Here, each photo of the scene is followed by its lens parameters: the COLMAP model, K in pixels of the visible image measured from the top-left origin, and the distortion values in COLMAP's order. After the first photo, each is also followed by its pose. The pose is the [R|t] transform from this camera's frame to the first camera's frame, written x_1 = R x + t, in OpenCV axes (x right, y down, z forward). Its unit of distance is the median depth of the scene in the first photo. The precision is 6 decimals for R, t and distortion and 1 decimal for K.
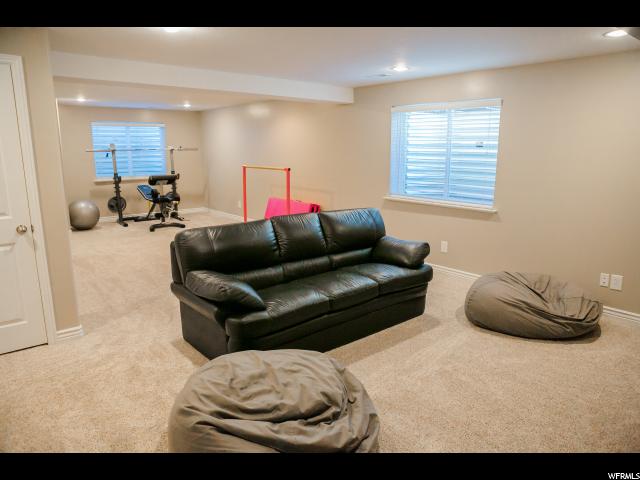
lens RADIAL K [[440.2, 0, 320.0], [0, 440.2, 240.0], [0, 0, 1]] dist [-0.113454, 0.078552]
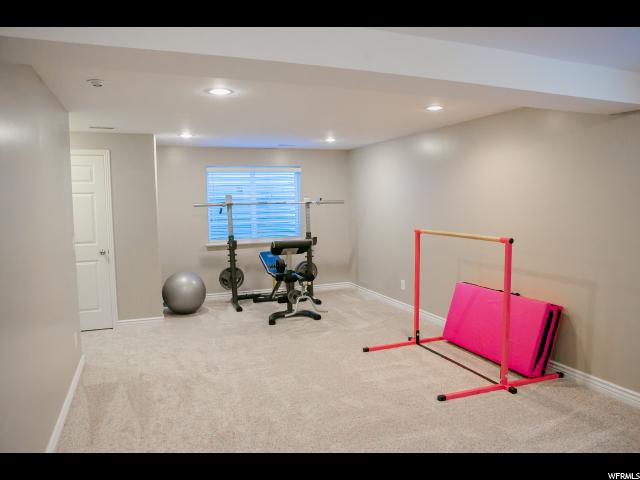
lens RADIAL K [[440.2, 0, 320.0], [0, 440.2, 240.0], [0, 0, 1]] dist [-0.113454, 0.078552]
pose [[0.946754, 0.012322, -0.321722, -0.095141], [-0.048816, 0.993208, -0.105615, -0.076061], [0.318235, 0.115697, 0.940925, 0.350102]]
